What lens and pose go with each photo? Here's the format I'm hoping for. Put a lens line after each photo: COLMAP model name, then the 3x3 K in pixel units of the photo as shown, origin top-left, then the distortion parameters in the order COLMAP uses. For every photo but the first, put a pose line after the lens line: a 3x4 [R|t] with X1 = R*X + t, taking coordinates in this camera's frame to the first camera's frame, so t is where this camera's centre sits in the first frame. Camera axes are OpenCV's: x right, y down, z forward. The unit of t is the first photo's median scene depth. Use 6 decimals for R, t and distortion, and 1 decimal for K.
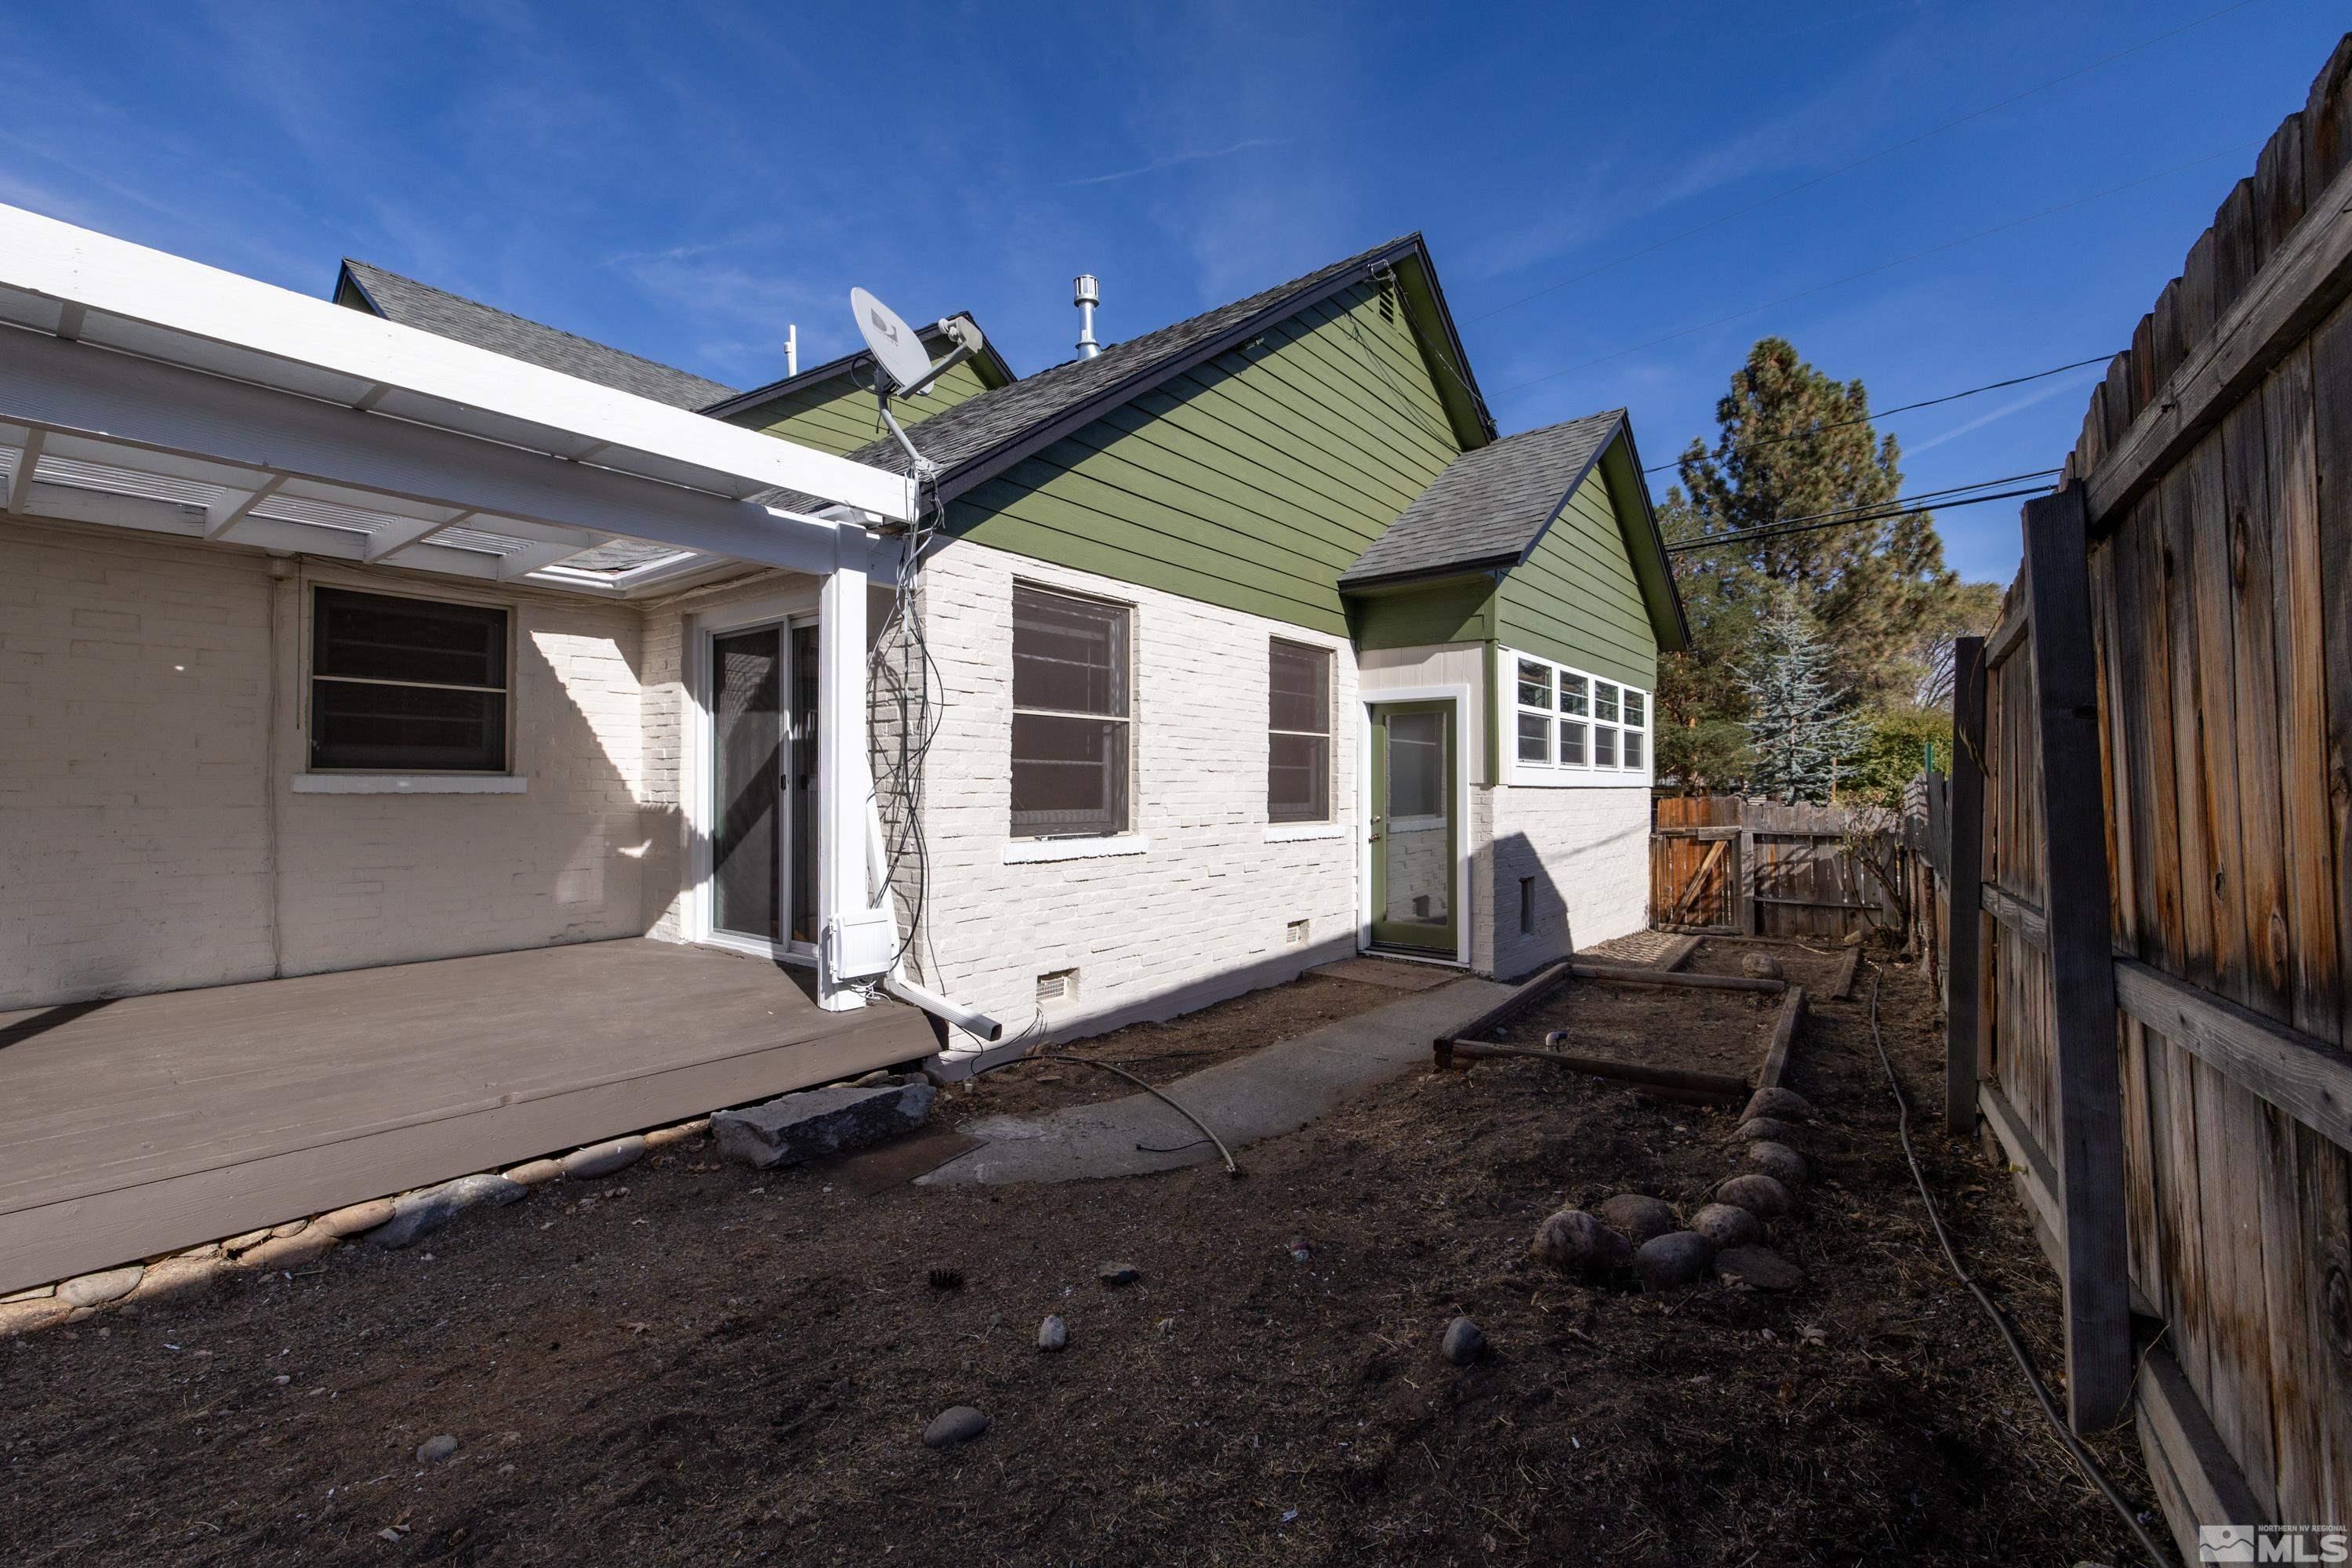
lens RADIAL K [[984.6, 0, 1174.7], [0, 984.6, 787.4], [0, 0, 1]] dist [-0.004172, -0.001407]
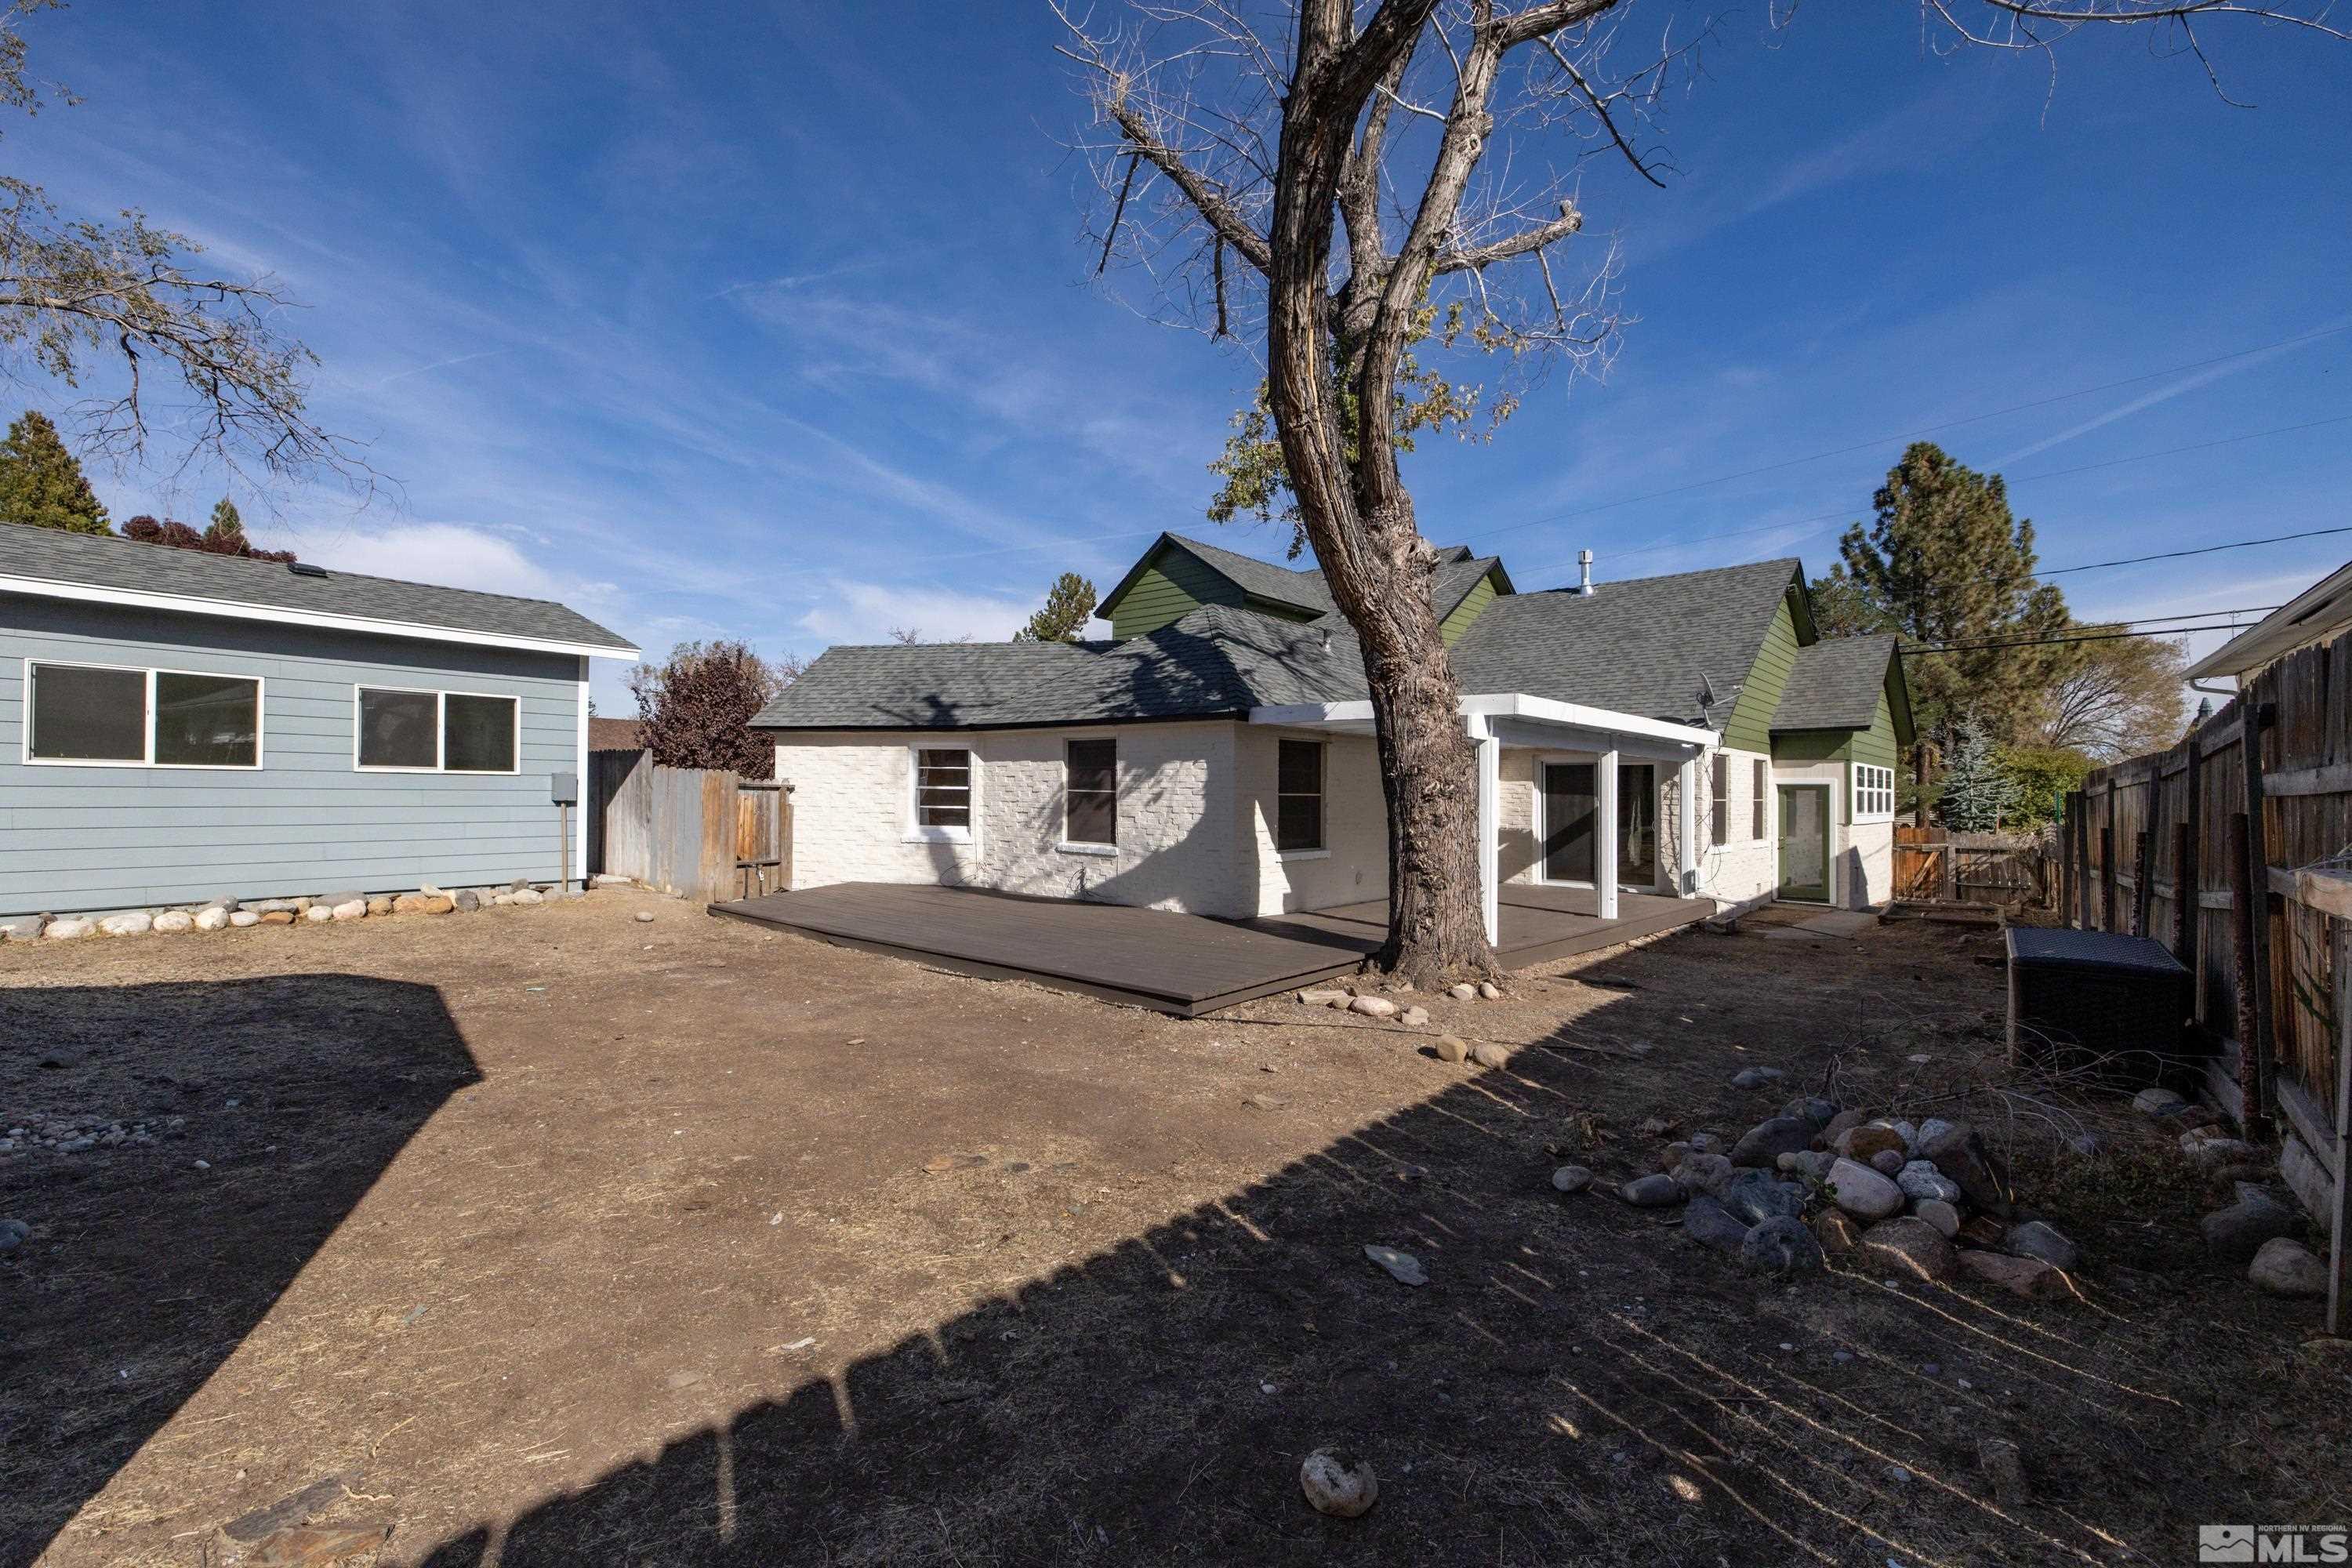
lens RADIAL K [[984.6, 0, 1157.6], [0, 984.6, 794.4], [0, 0, 1]] dist [-0.004172, -0.001407]
pose [[0.996126, 0.010914, -0.087253, -0.244269], [-0.010803, 0.999940, 0.001749, -0.013383], [0.087267, -0.000800, 0.996185, -0.317498]]
